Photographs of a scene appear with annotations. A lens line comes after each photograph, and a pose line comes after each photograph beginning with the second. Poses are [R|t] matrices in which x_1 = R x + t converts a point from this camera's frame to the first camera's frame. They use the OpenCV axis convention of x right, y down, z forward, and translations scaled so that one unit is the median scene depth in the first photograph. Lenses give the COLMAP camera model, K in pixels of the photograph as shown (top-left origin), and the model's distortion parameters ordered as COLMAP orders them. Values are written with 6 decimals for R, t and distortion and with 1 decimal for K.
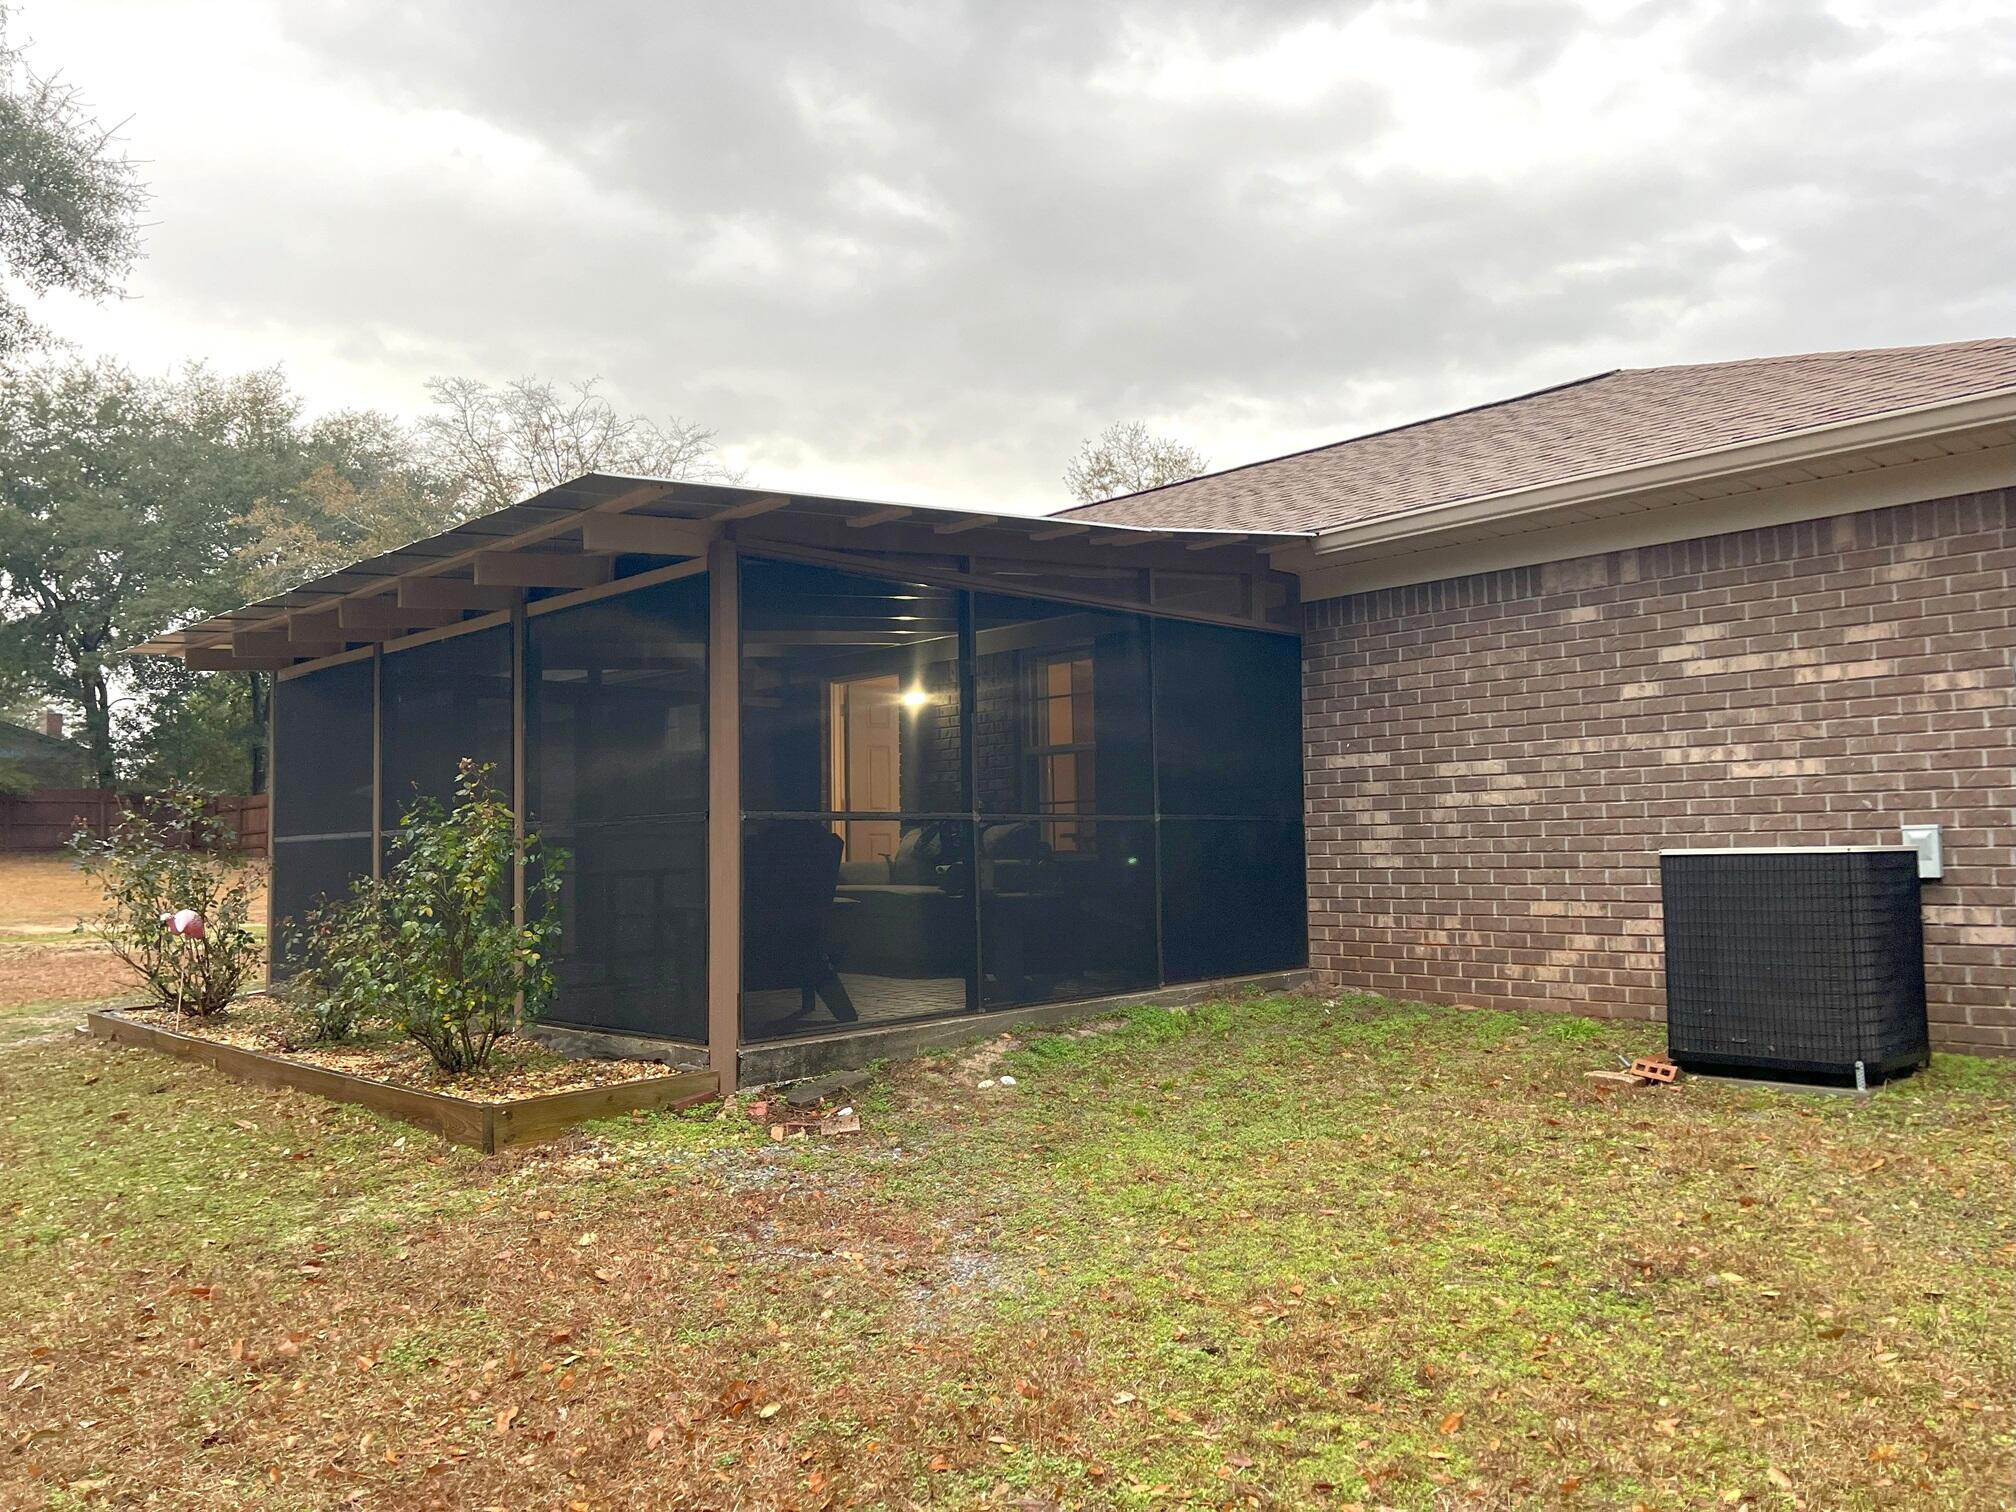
lens RADIAL K [[1529.6, 0, 1023.6], [0, 1529.6, 761.2], [0, 0, 1]] dist [0.066499, -0.023678]
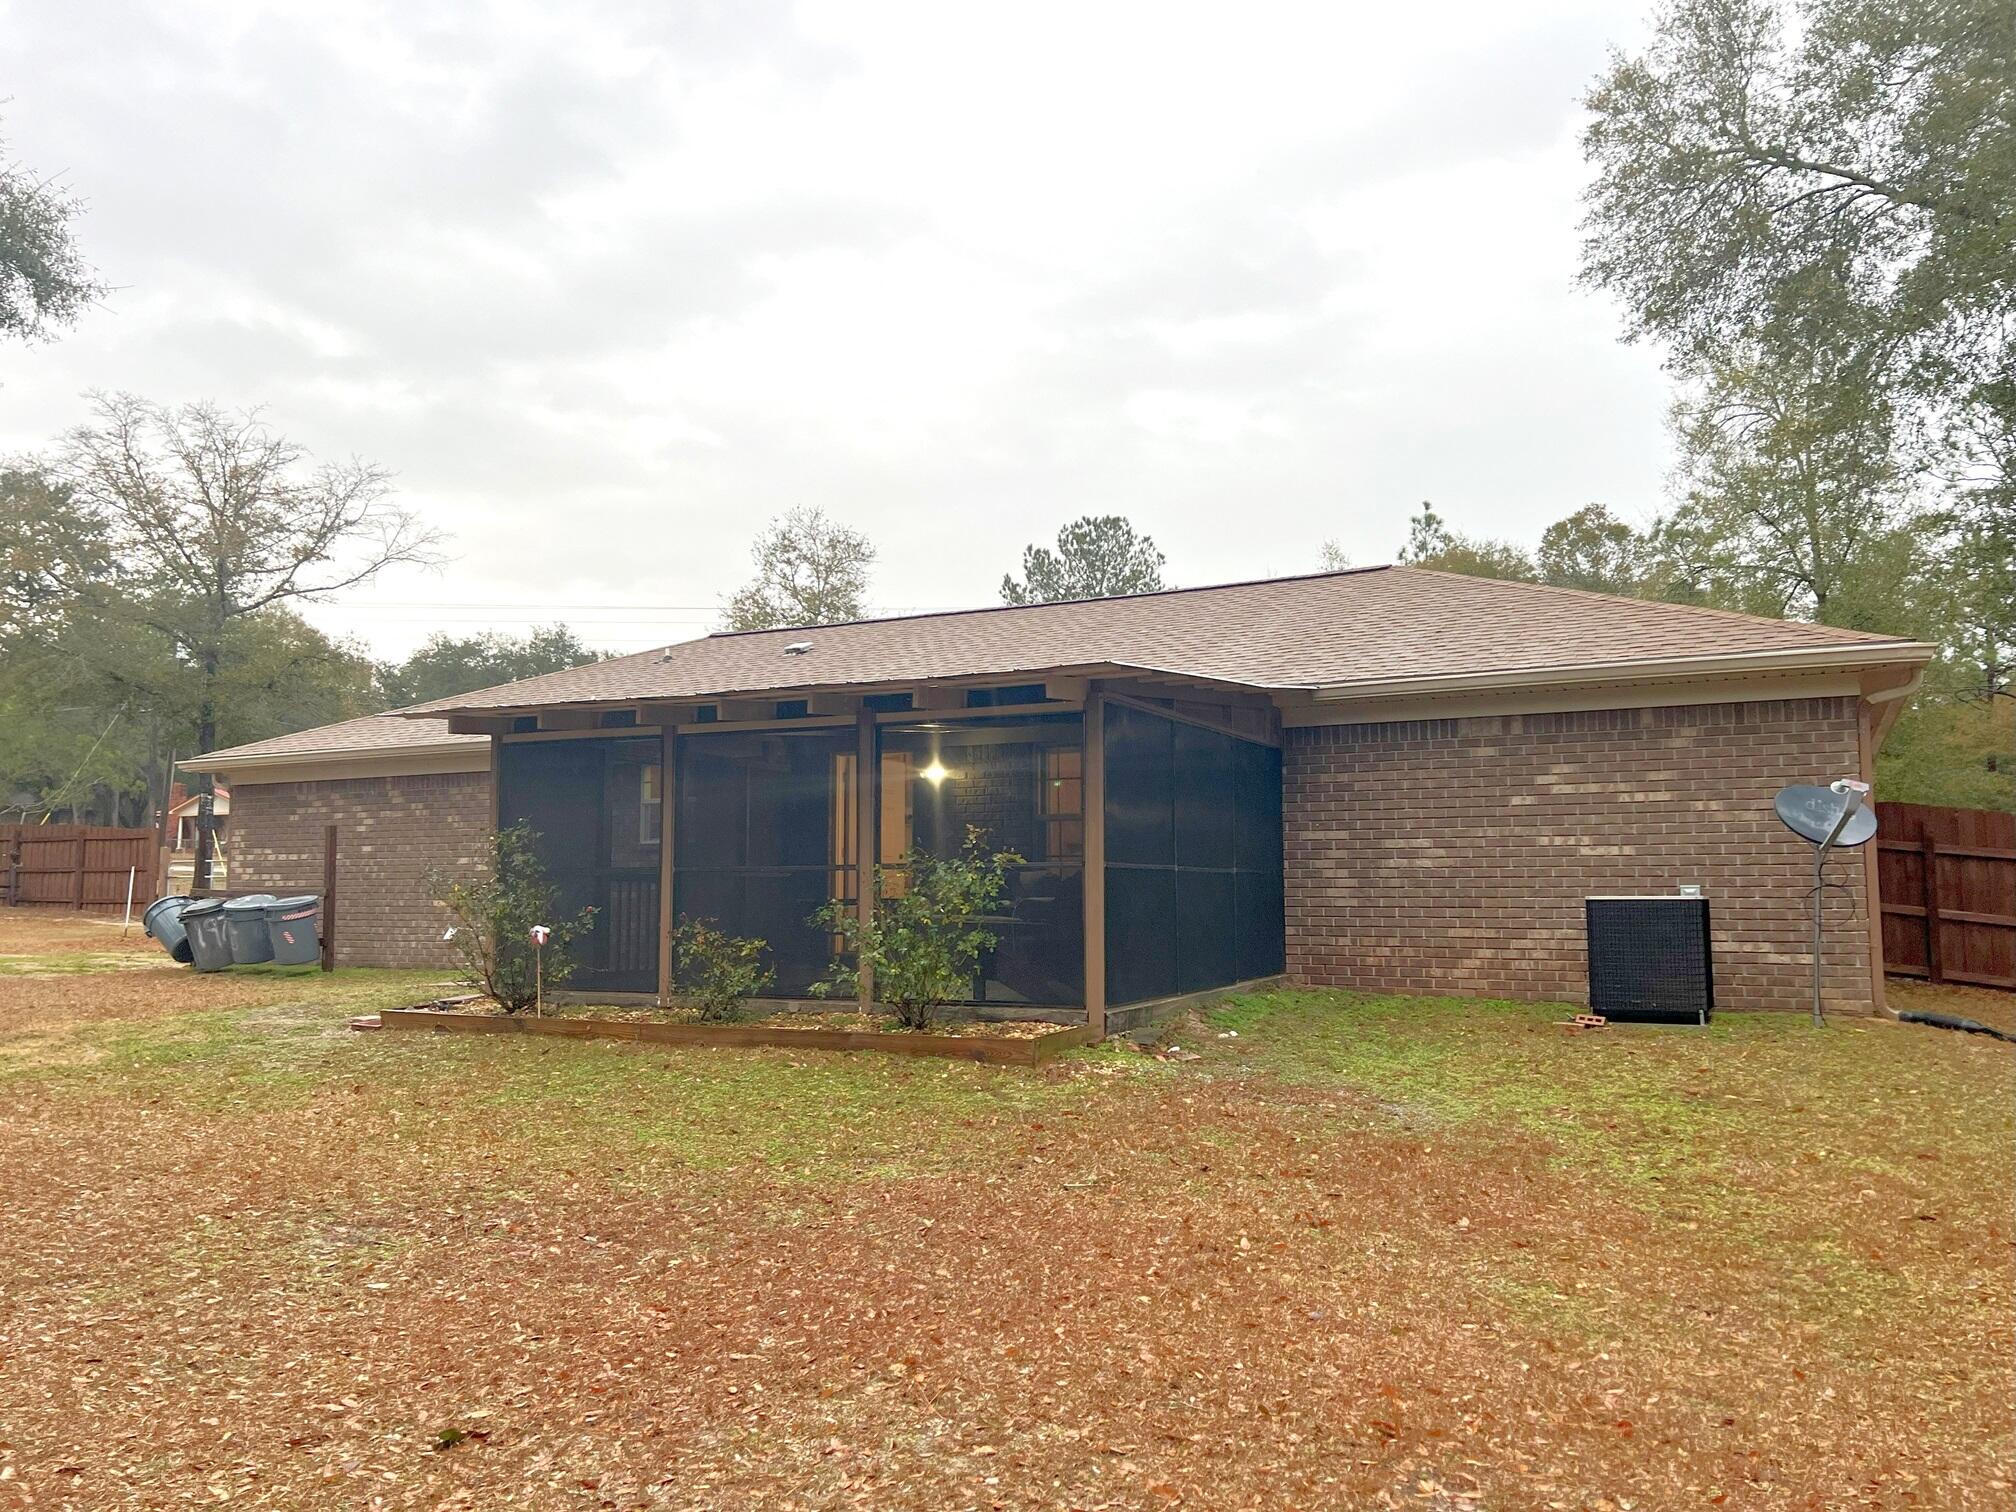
lens RADIAL K [[1529.6, 0, 987.3], [0, 1529.6, 758.7], [0, 0, 1]] dist [0.066499, -0.023678]
pose [[0.953137, 0.044591, 0.299235, -0.610079], [-0.034798, 0.998672, -0.037980, -0.007373], [-0.300531, 0.025788, 0.953423, -0.380838]]
